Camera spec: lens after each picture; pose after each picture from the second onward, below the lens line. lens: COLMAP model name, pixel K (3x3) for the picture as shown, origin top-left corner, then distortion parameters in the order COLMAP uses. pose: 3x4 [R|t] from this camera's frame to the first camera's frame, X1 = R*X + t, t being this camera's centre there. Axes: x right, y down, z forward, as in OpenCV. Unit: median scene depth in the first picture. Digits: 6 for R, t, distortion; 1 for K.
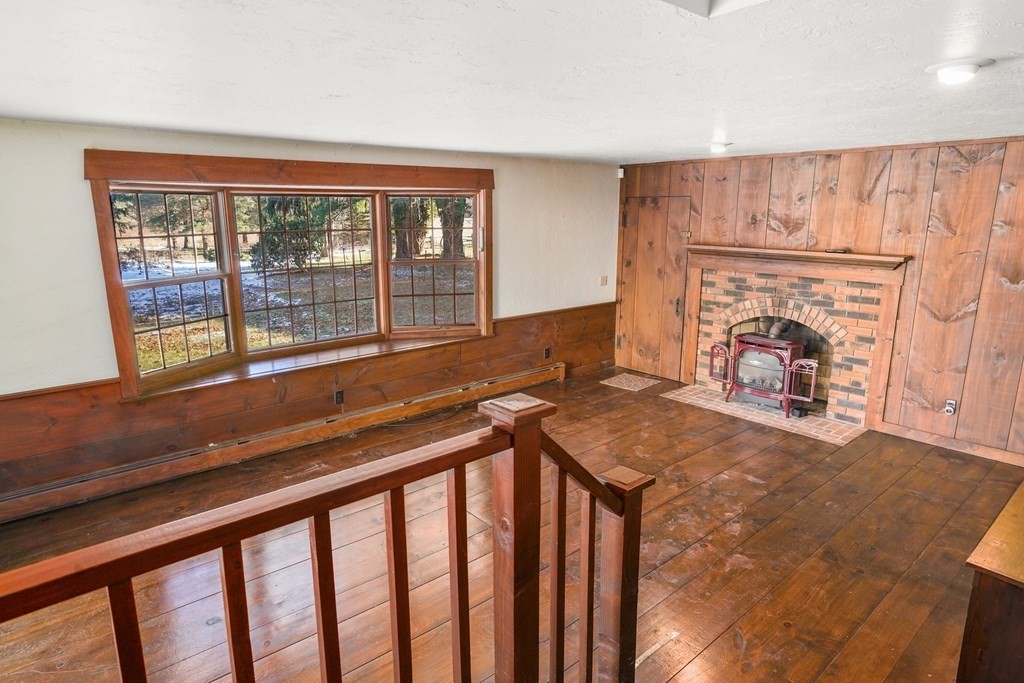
lens RADIAL K [[593.9, 0, 514.1], [0, 593.9, 331.6], [0, 0, 1]] dist [-0.037858, 0.034122]
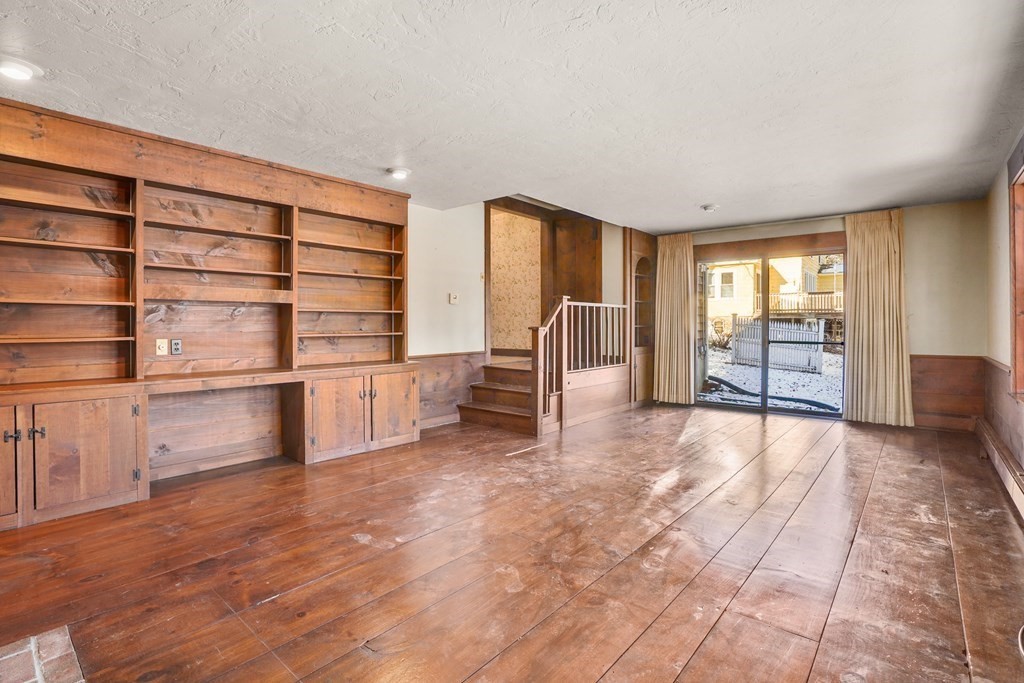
lens RADIAL K [[482.5, 0, 514.3], [0, 482.5, 324.8], [0, 0, 1]] dist [-0.063959, 0.023706]
pose [[-0.988844, 0.002202, -0.148936, 0.236365], [-0.027965, 0.979365, 0.200155, -0.100448], [0.146303, 0.202087, -0.968378, 1.182687]]
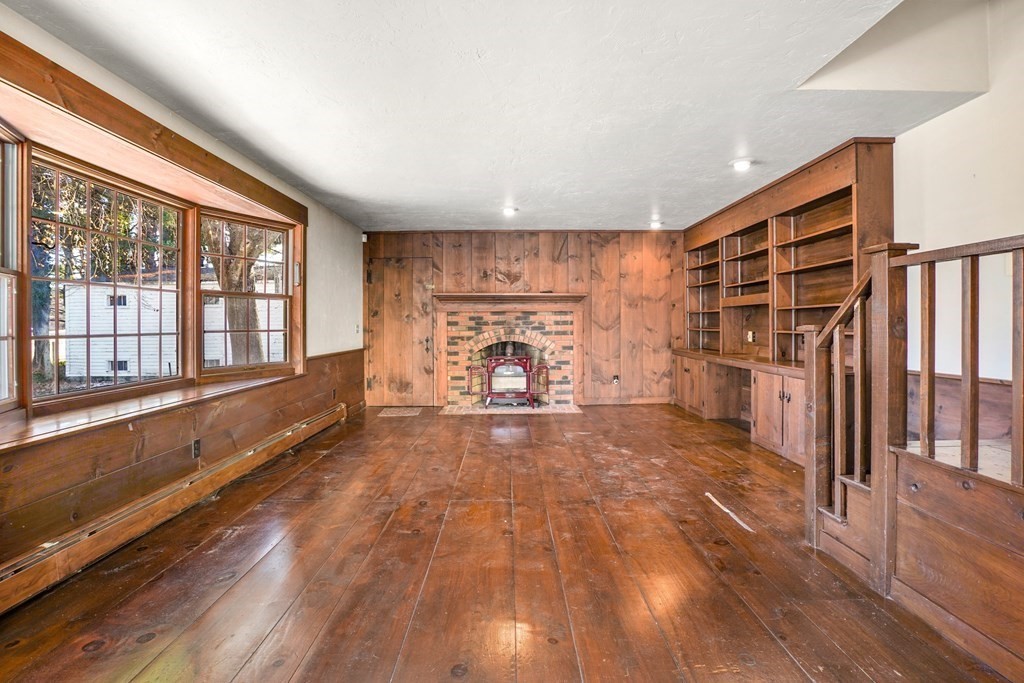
lens RADIAL K [[482.5, 0, 514.3], [0, 482.5, 324.8], [0, 0, 1]] dist [-0.063959, 0.023706]
pose [[0.642040, -0.005011, 0.766655, -0.449456], [0.159988, 0.978839, -0.127585, 0.089036], [-0.749792, 0.204570, 0.629256, 0.264459]]
